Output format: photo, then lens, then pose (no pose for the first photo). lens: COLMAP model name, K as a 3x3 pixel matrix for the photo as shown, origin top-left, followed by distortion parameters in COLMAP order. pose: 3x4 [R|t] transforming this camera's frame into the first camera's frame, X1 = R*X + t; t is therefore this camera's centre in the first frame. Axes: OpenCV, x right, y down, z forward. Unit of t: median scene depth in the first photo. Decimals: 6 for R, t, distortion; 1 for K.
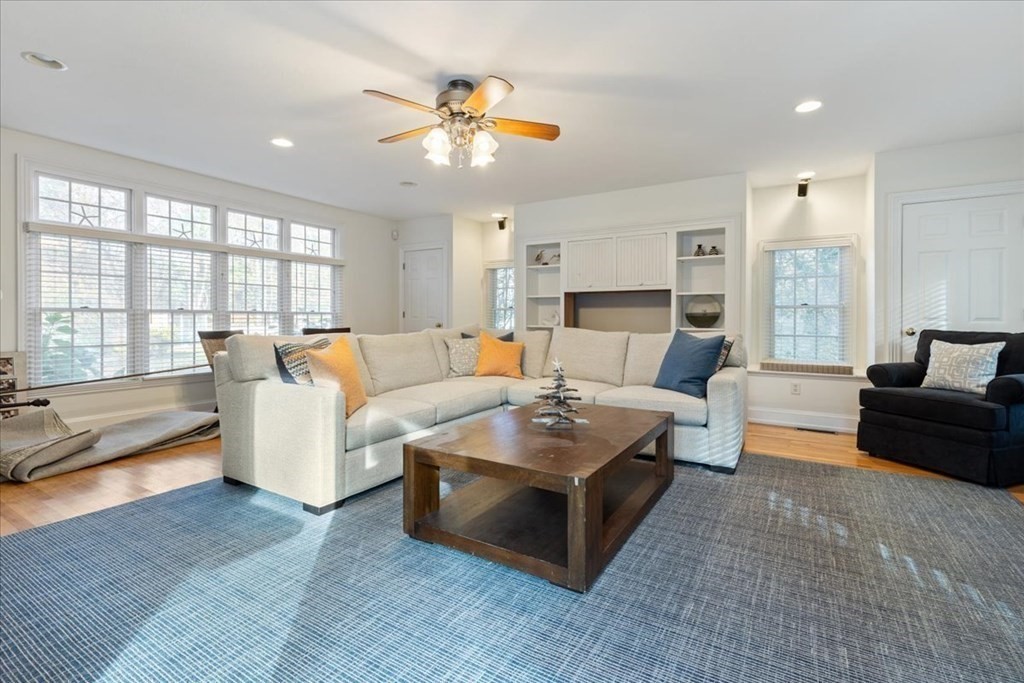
lens RADIAL K [[471.0, 0, 526.7], [0, 471.0, 322.4], [0, 0, 1]] dist [-0.000630, 0.000331]
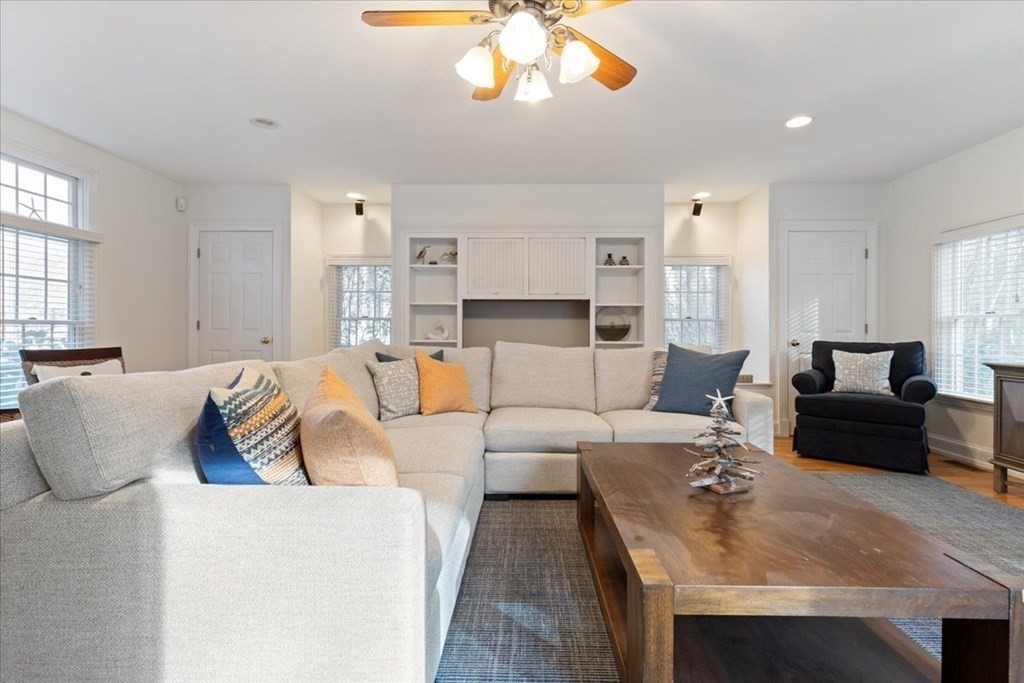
lens RADIAL K [[471.0, 0, 518.5], [0, 471.0, 330.9], [0, 0, 1]] dist [-0.000630, 0.000331]
pose [[0.868841, -0.001313, 0.495089, -0.300965], [0.003902, 0.999984, -0.004195, -0.005977], [-0.495076, 0.005576, 0.868832, 0.298802]]
